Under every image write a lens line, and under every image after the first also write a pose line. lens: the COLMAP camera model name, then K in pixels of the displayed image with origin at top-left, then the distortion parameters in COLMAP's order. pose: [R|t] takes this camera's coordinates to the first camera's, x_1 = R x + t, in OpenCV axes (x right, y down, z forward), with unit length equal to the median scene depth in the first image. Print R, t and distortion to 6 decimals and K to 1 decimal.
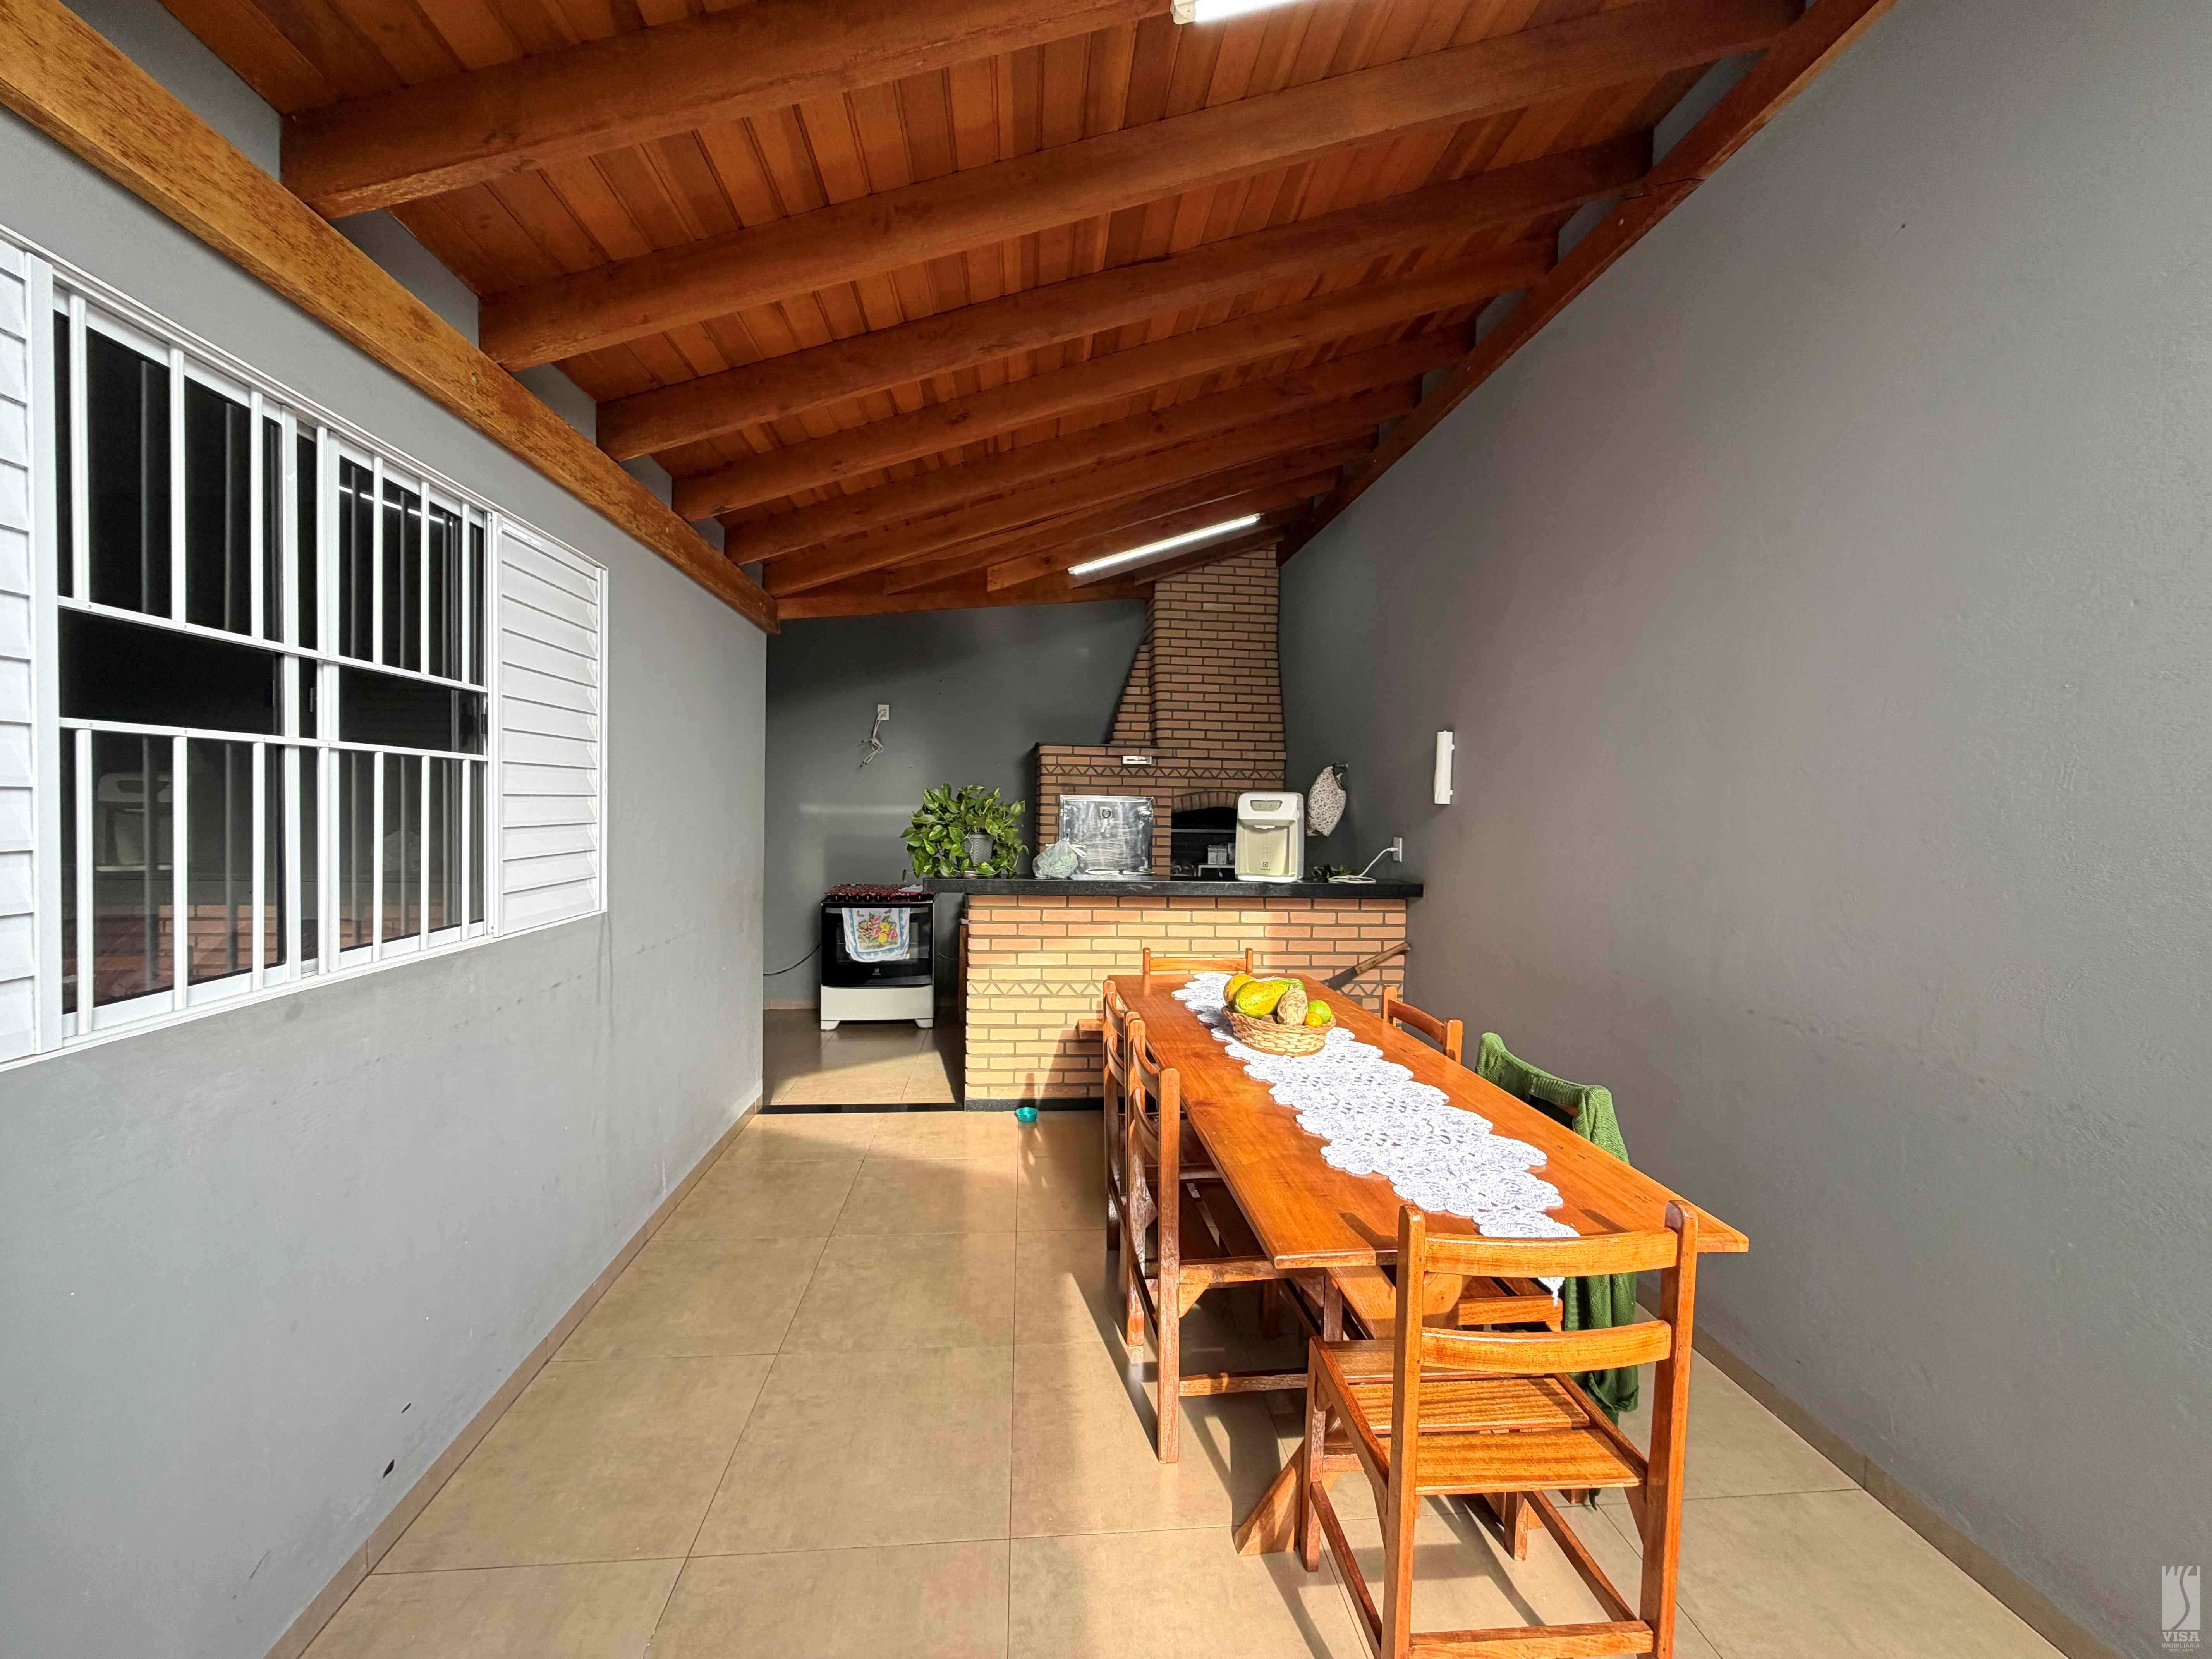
lens RADIAL K [[876.9, 0, 1101.2], [0, 876.9, 829.4], [0, 0, 1]] dist [0.002359, -0.000098]
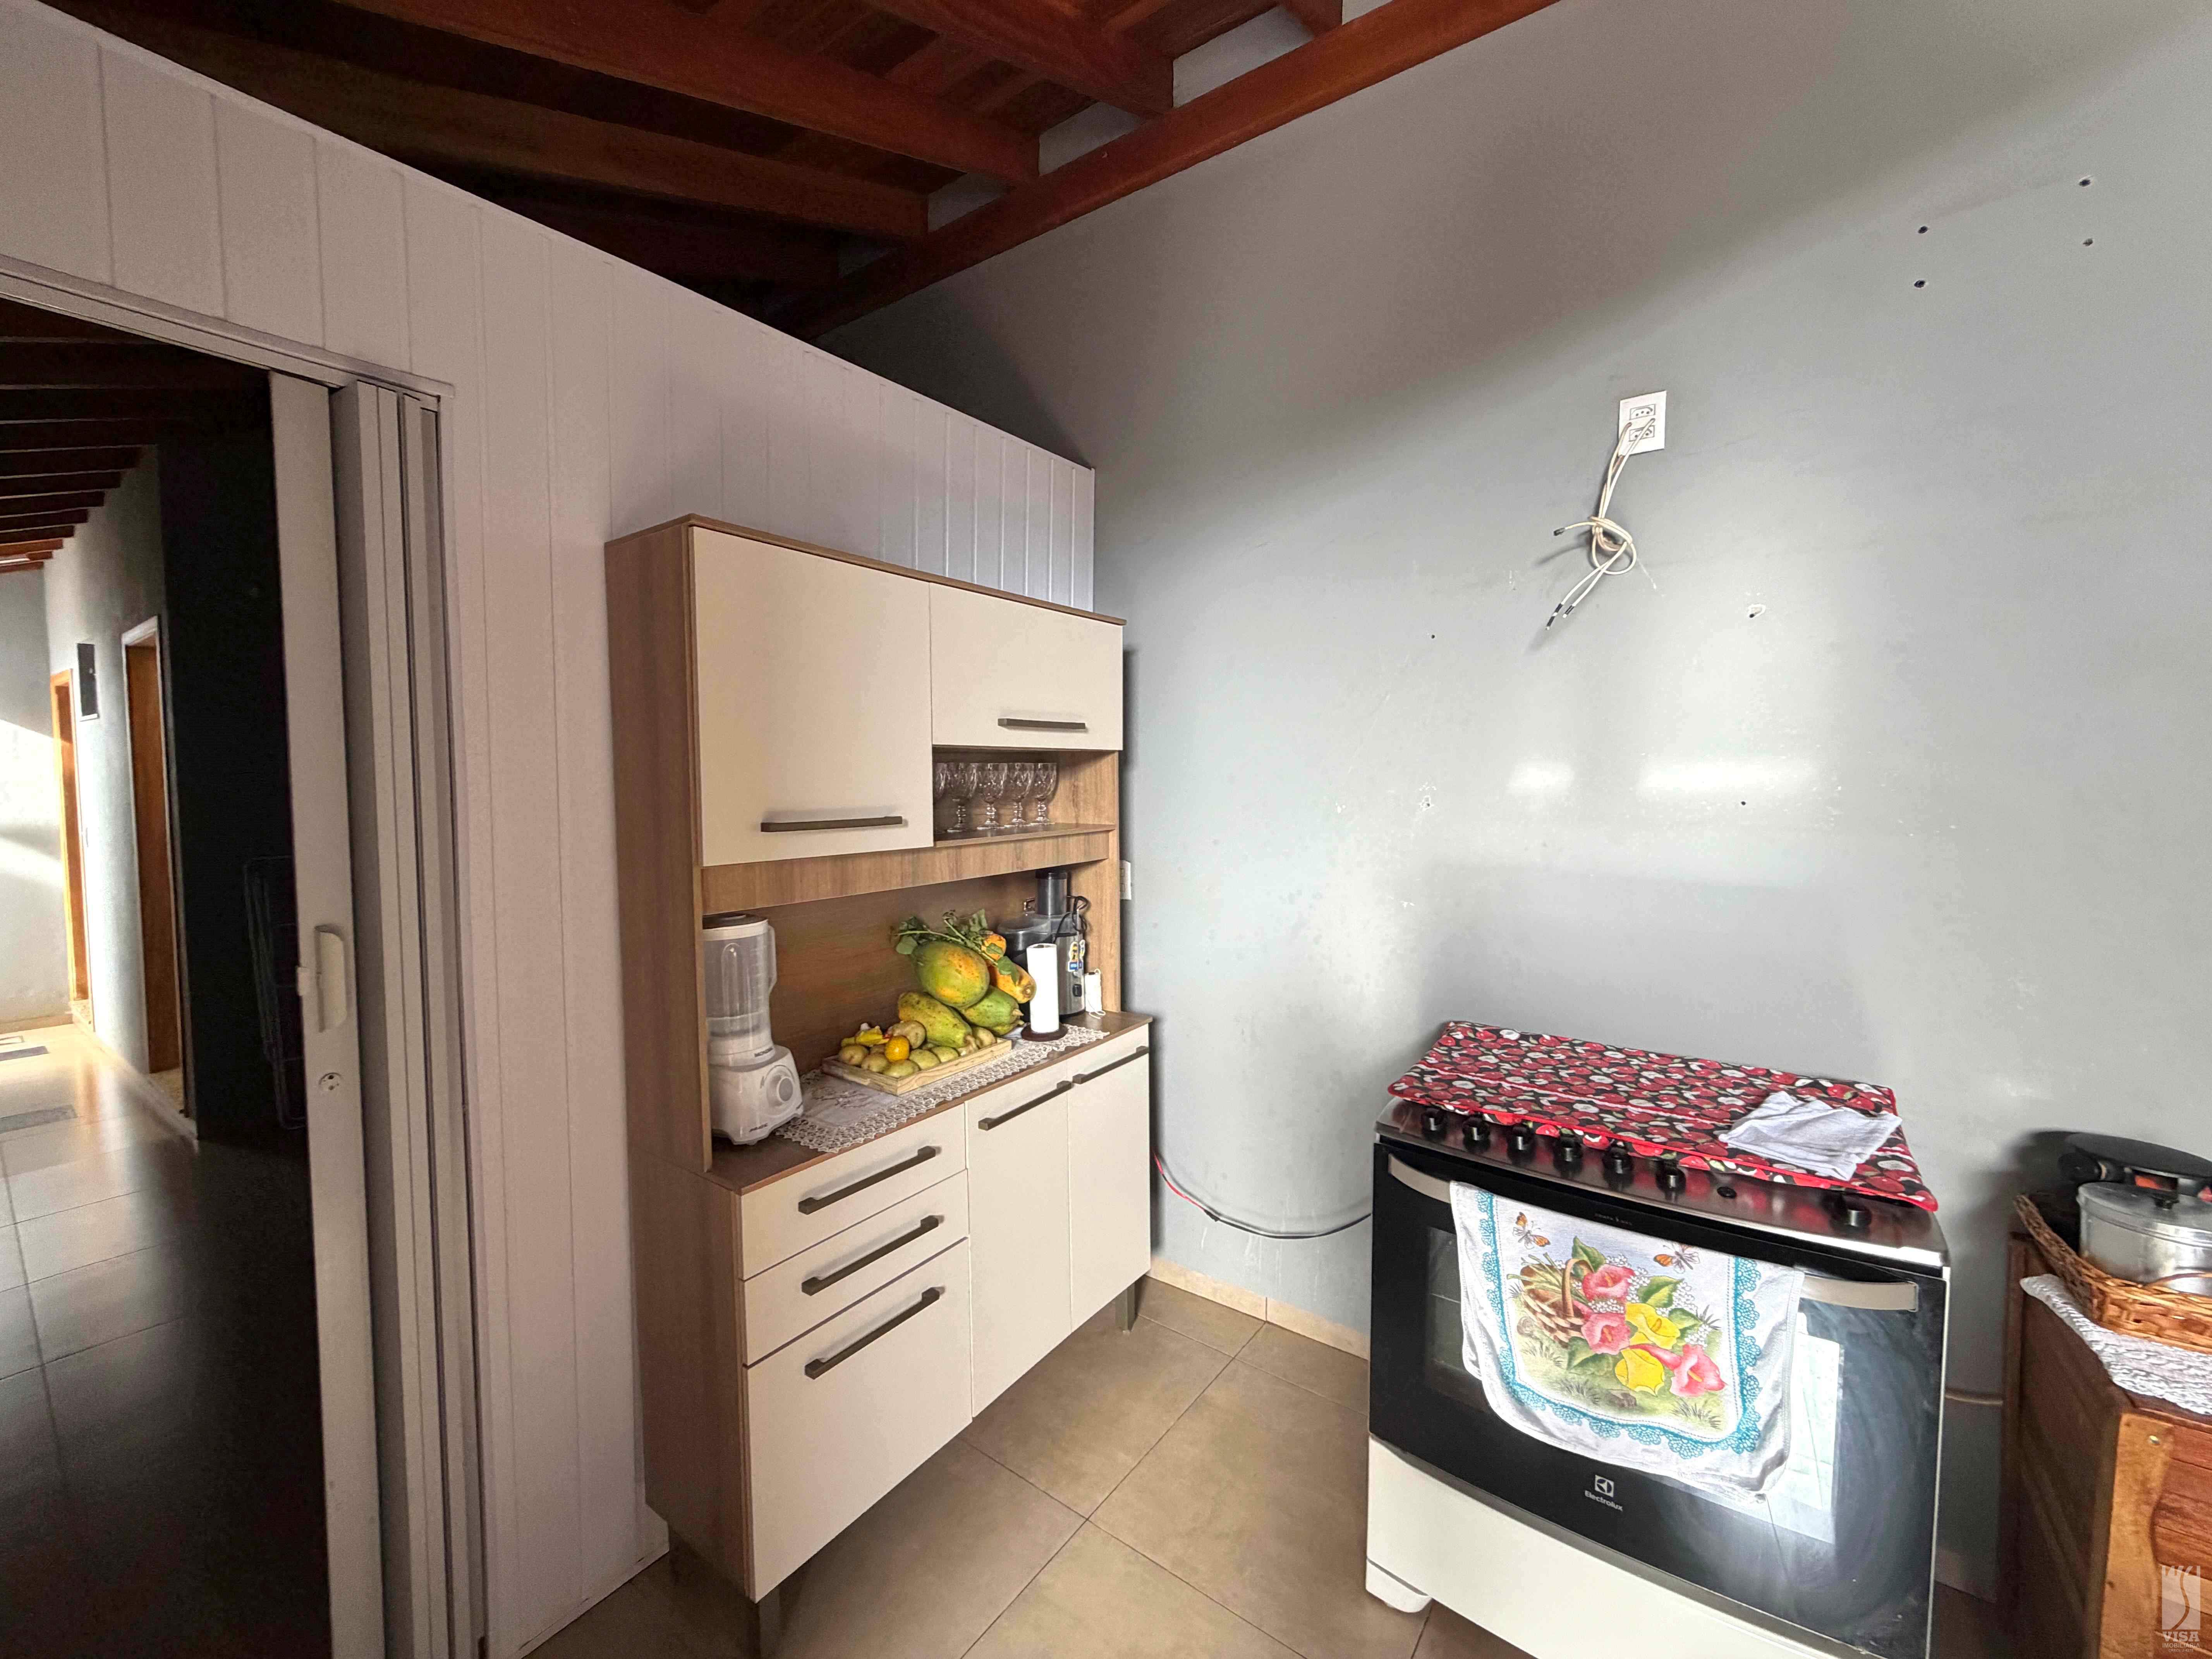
lens RADIAL K [[876.9, 0, 1104.7], [0, 876.9, 827.3], [0, 0, 1]] dist [0.002359, -0.000098]
pose [[0.751219, 0.028691, -0.659429, -0.209217], [-0.011290, 0.999467, 0.030625, -0.014388], [0.659956, -0.015561, 0.751143, 0.752375]]
